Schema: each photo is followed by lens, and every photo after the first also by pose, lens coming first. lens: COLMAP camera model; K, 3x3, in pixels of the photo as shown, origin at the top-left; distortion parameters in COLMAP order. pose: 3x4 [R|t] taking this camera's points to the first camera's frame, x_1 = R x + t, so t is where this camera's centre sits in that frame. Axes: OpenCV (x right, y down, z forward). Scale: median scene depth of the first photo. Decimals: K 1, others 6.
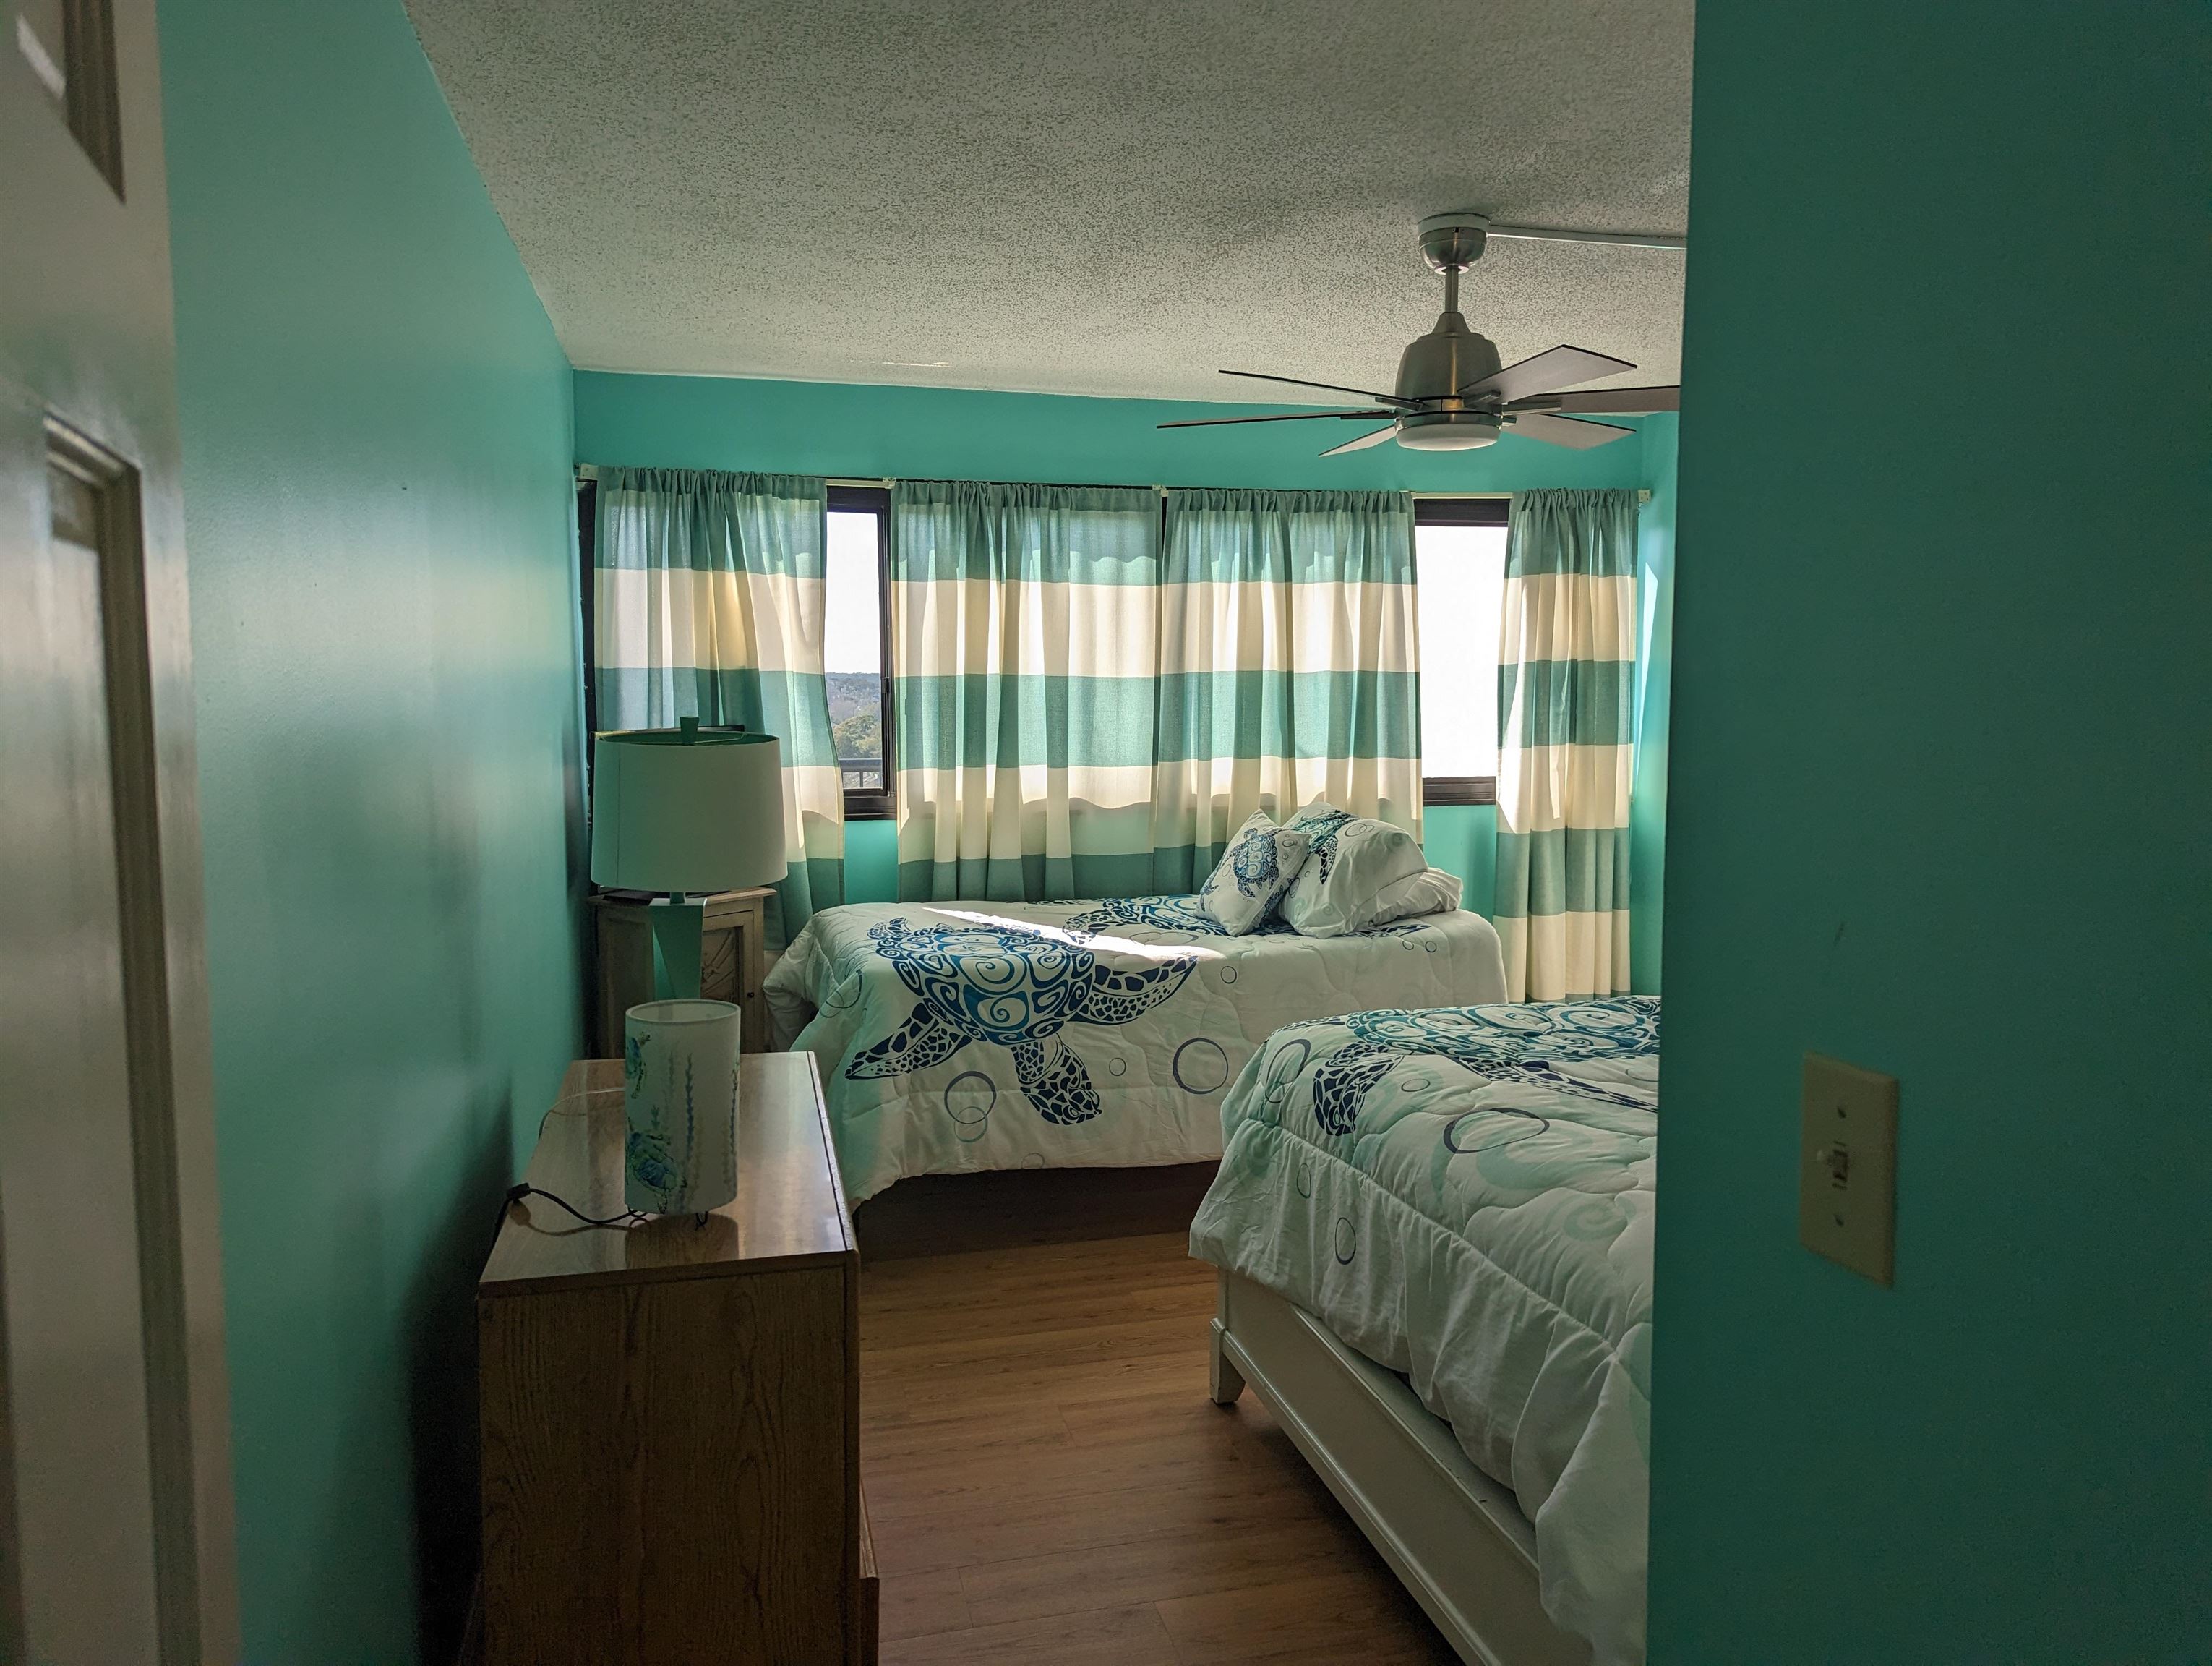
lens RADIAL K [[1555.6, 0, 1109.7], [0, 1555.6, 831.7], [0, 0, 1]] dist [0.052629, -0.047481]
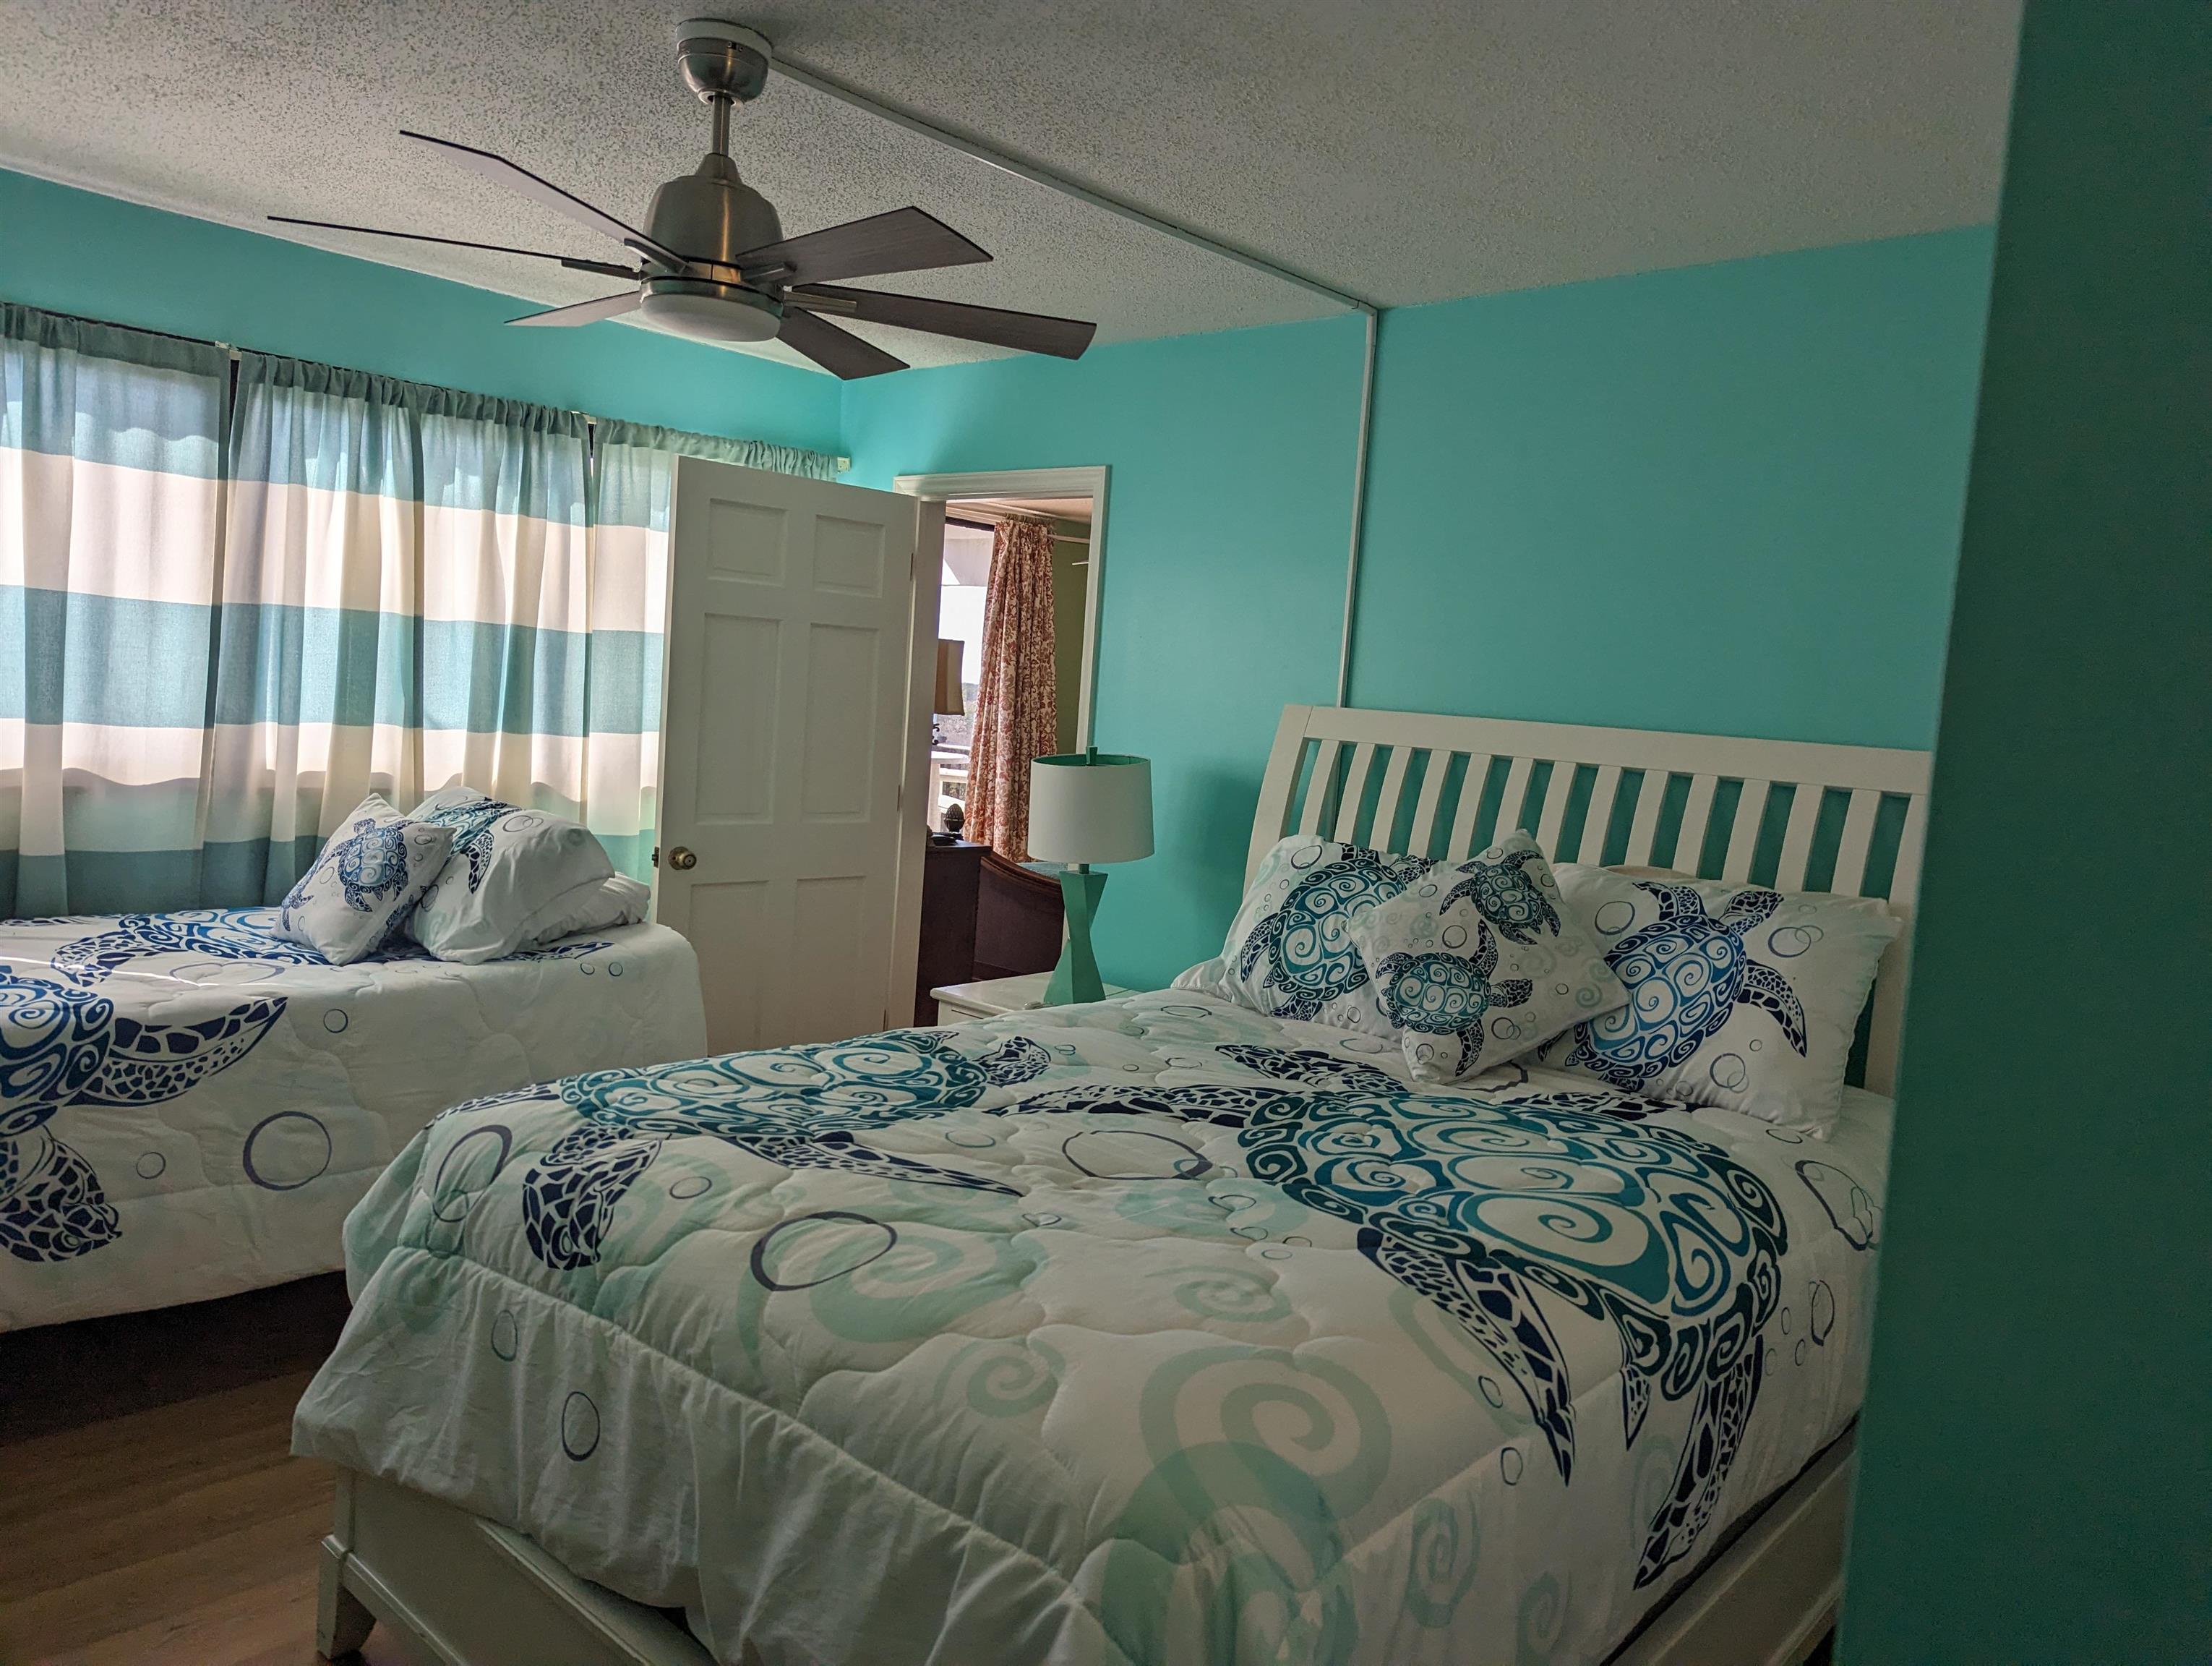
lens RADIAL K [[1555.6, 0, 1158.0], [0, 1555.6, 817.7], [0, 0, 1]] dist [0.052629, -0.047481]
pose [[0.825961, 0.020776, 0.563345, -0.023199], [-0.019012, 0.999779, -0.008997, -0.003571], [-0.563407, -0.003279, 0.826173, 0.182488]]
